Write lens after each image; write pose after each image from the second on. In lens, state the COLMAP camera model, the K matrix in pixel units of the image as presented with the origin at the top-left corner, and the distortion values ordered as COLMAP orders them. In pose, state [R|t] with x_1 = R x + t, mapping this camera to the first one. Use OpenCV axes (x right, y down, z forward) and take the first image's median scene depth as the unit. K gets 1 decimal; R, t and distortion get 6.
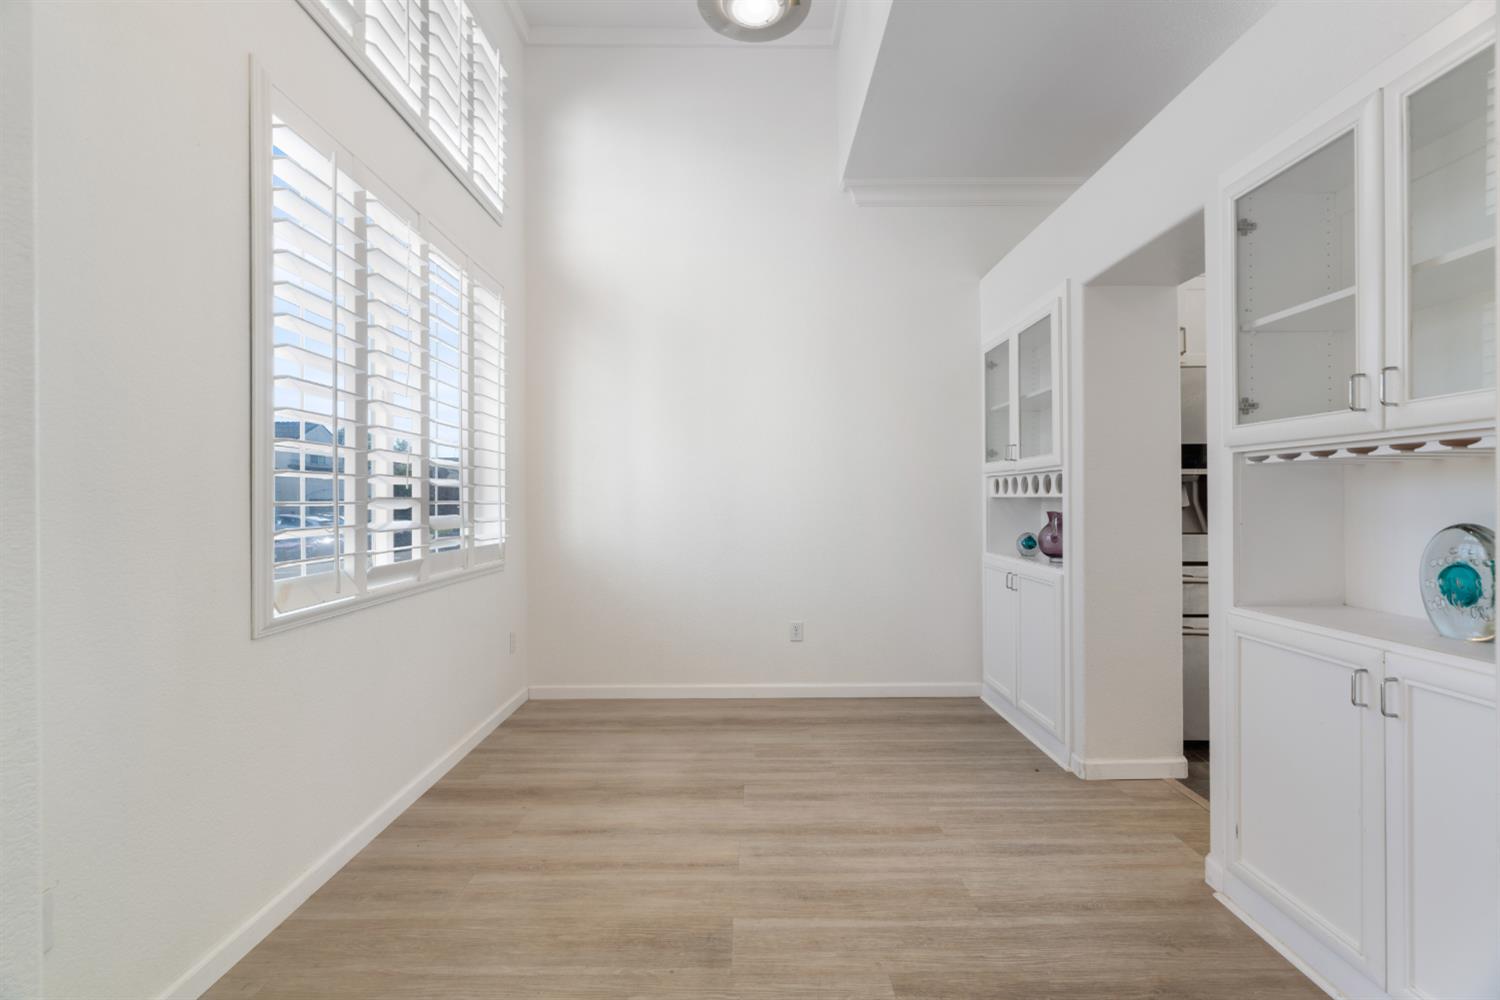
lens RADIAL K [[679.4, 0, 751.0], [0, 679.4, 500.9], [0, 0, 1]] dist [-0.007092, 0.003080]
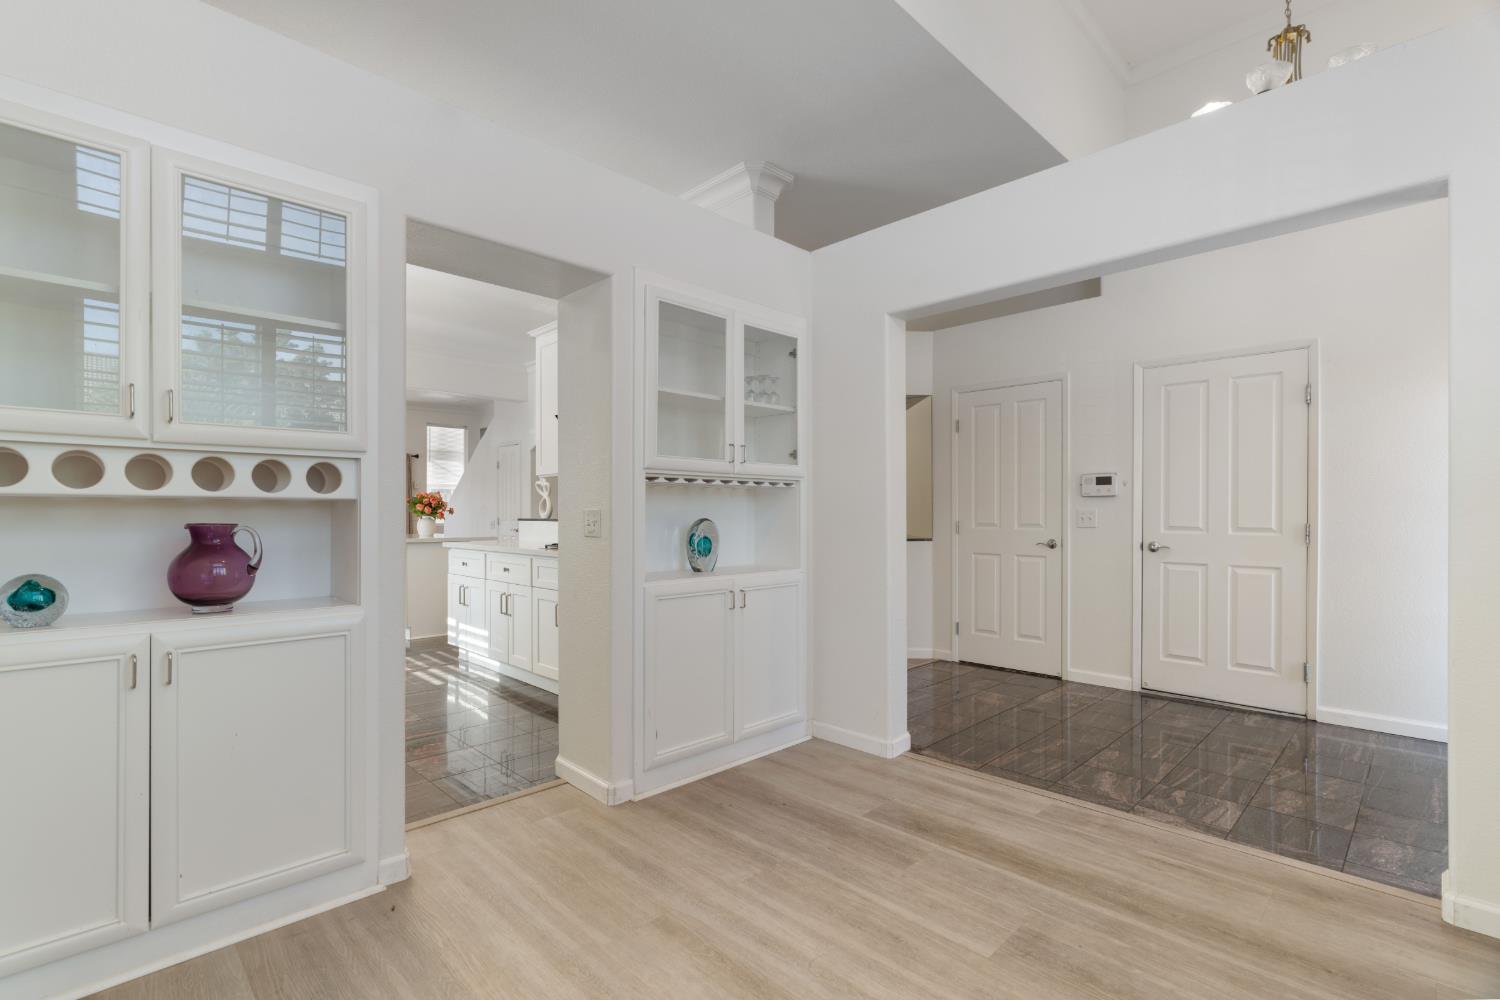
lens RADIAL K [[679.4, 0, 743.9], [0, 679.4, 516.4], [0, 0, 1]] dist [-0.007092, 0.003080]
pose [[-0.692947, 0.002355, 0.720984, -0.429591], [0.005205, 0.999985, 0.001735, 0.018010], [-0.720969, 0.004955, -0.692949, 1.753959]]
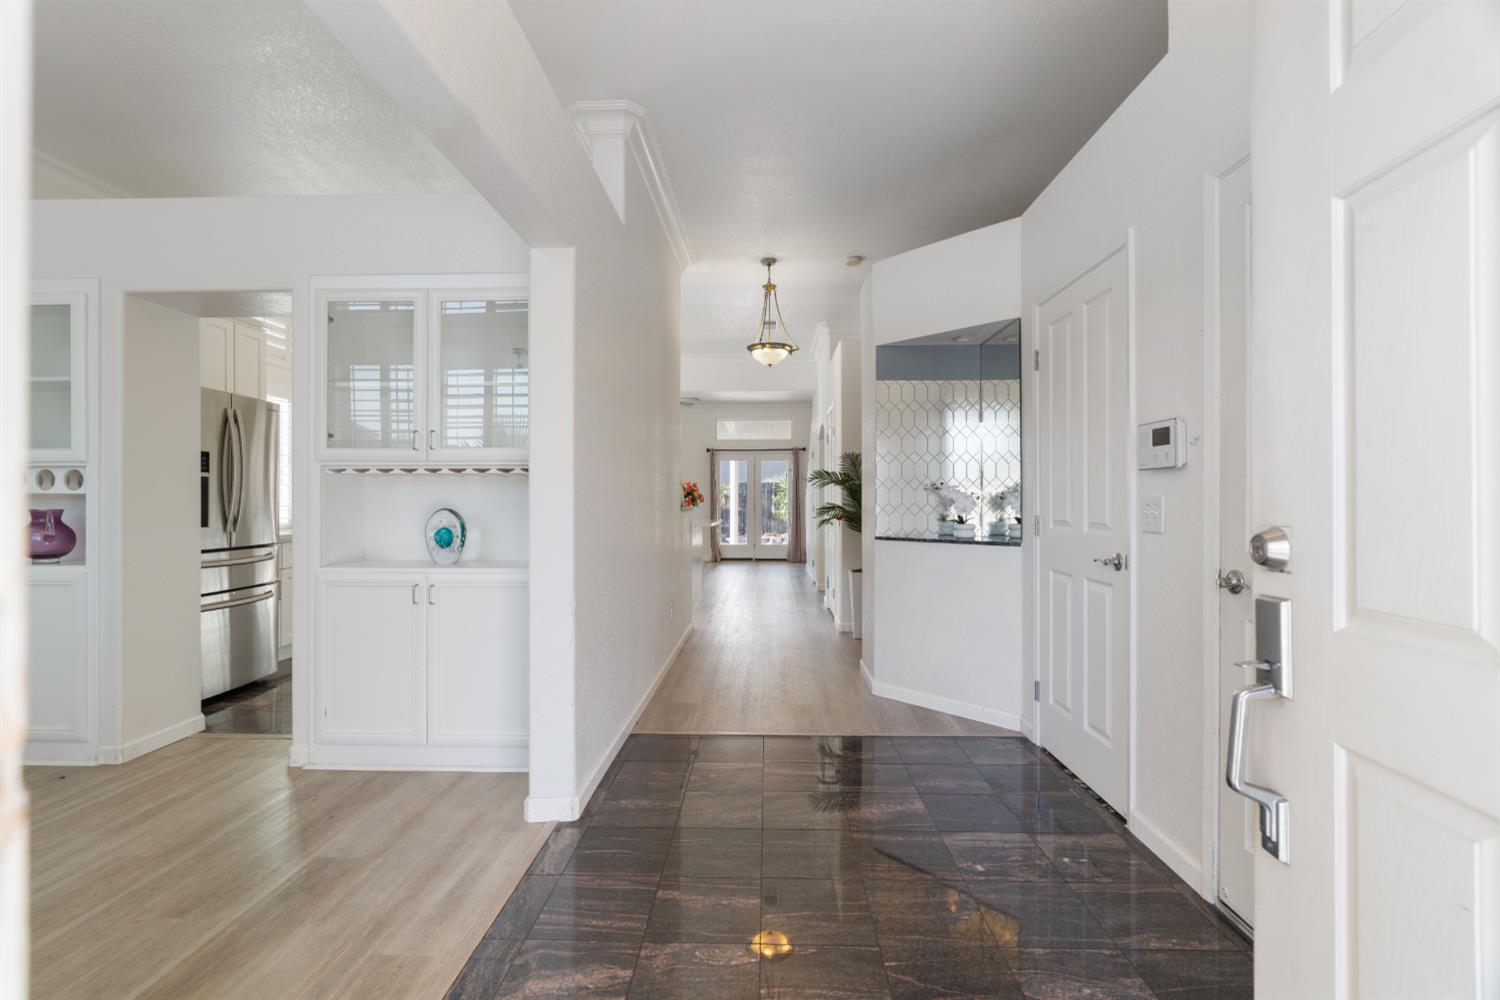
lens RADIAL K [[679.4, 0, 750.4], [0, 679.4, 492.3], [0, 0, 1]] dist [-0.007092, 0.003080]
pose [[0.037160, 0.018489, 0.999138, -0.734283], [0.001940, 0.999826, -0.018574, 0.018162], [-0.999307, 0.002629, 0.037117, -0.016211]]
